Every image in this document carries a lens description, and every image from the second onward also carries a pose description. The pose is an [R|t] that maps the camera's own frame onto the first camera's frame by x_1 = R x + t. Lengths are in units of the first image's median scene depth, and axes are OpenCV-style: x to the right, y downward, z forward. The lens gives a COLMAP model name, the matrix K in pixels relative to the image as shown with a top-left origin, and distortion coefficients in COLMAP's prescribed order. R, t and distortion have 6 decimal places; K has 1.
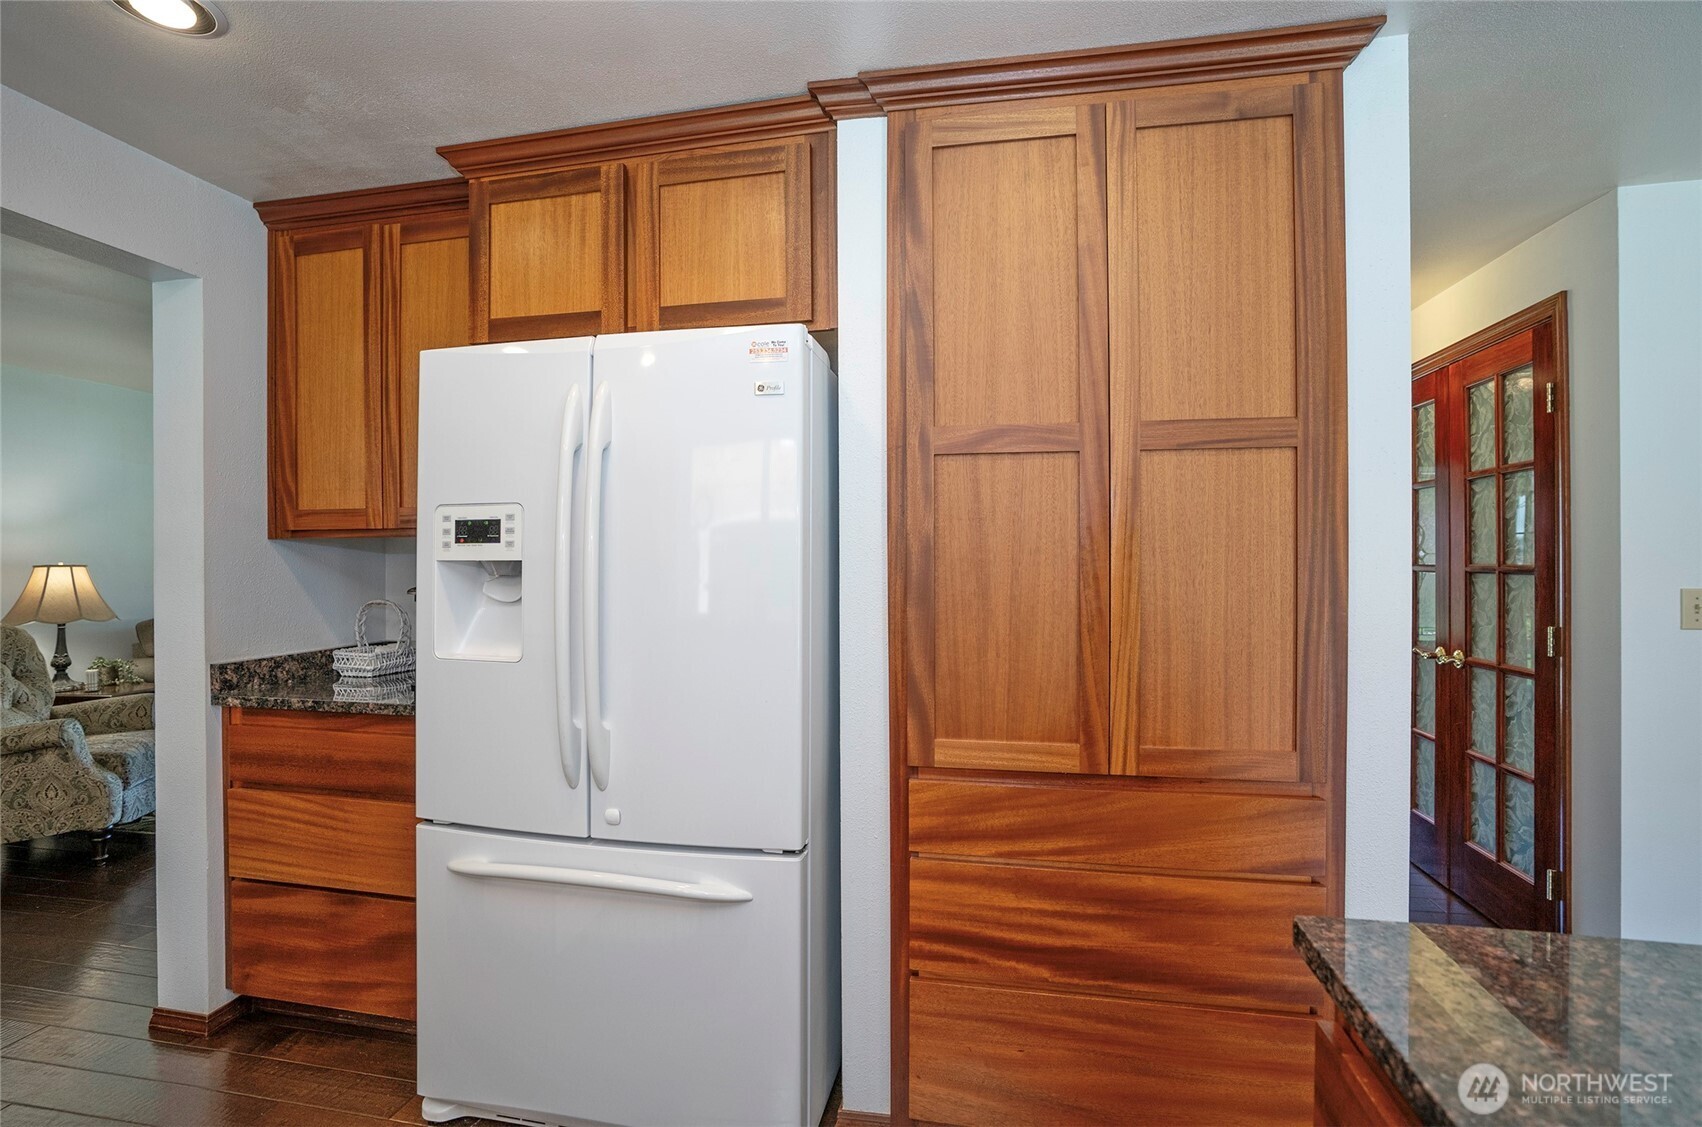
lens RADIAL K [[813.5, 0, 927.6], [0, 813.5, 554.1], [0, 0, 1]] dist [-0.043201, 0.013751]
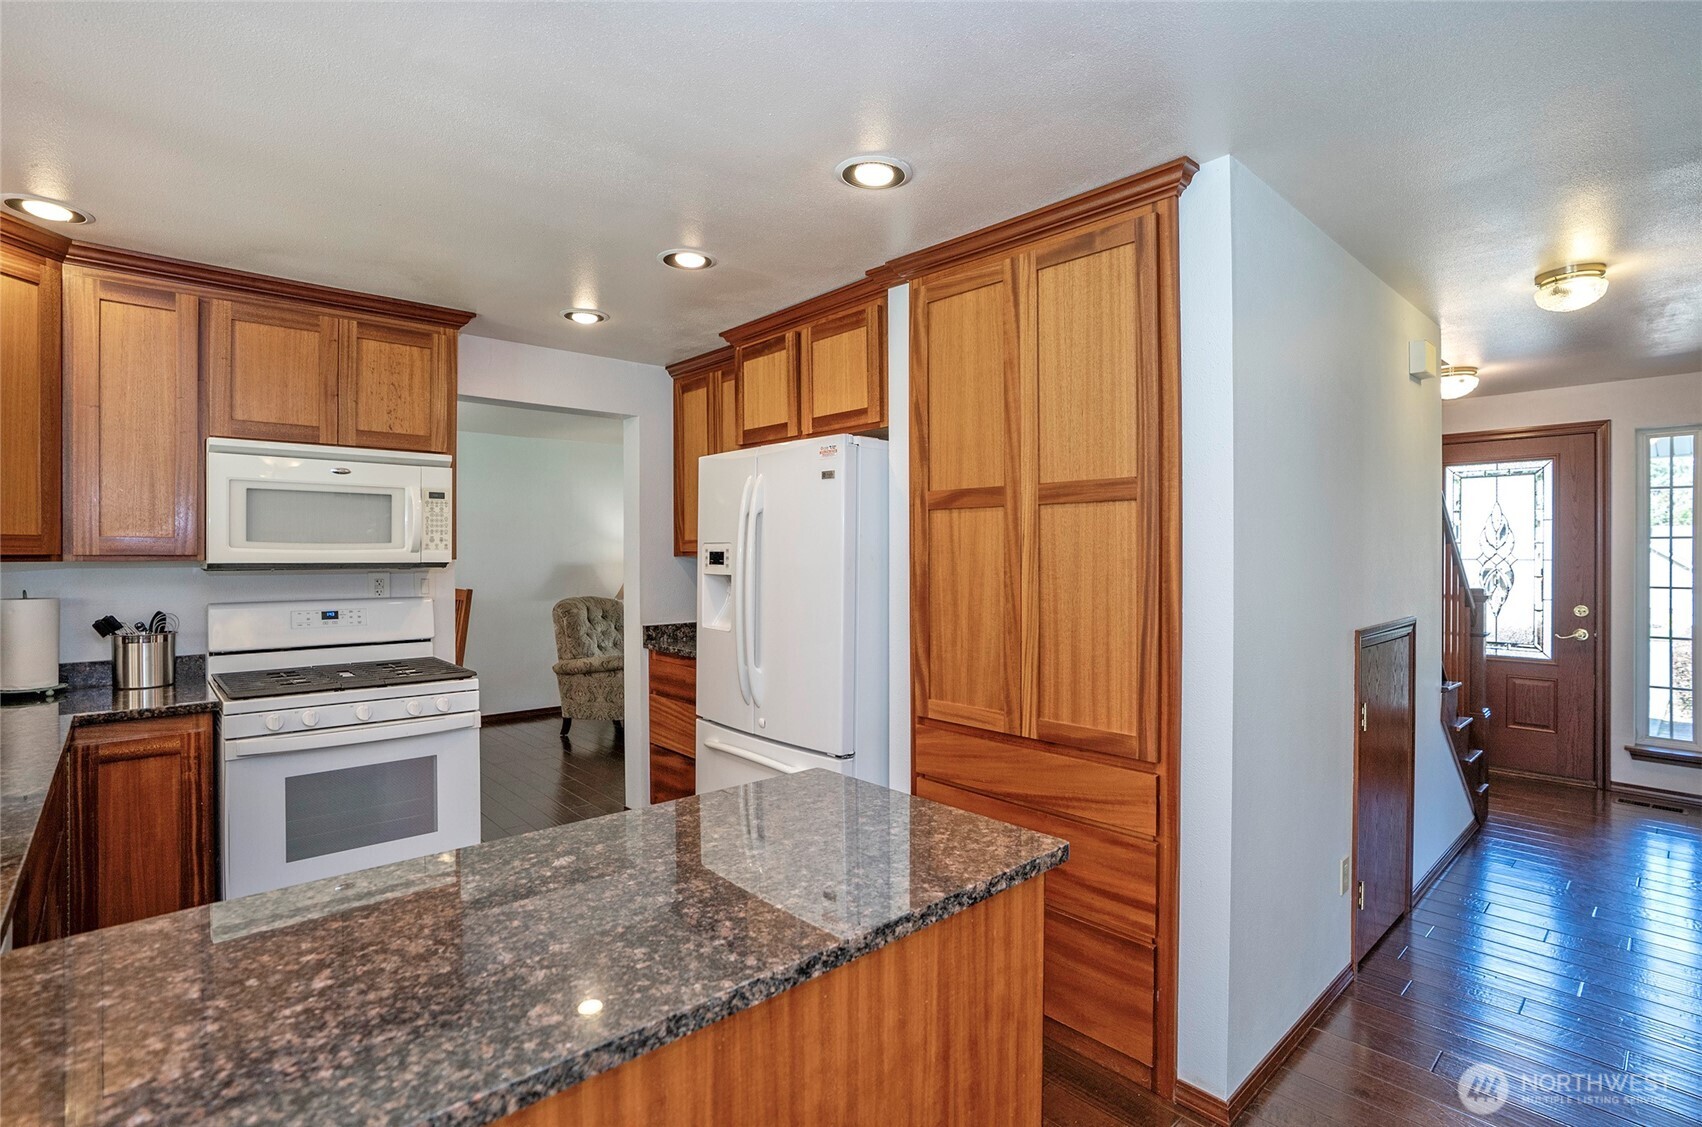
lens RADIAL K [[813.5, 0, 888.0], [0, 813.5, 549.8], [0, 0, 1]] dist [-0.043201, 0.013751]
pose [[0.818769, 0.000864, -0.574123, 0.778125], [0.001043, 0.999995, 0.002993, -0.050915], [0.574123, -0.003049, 0.818763, -0.260209]]
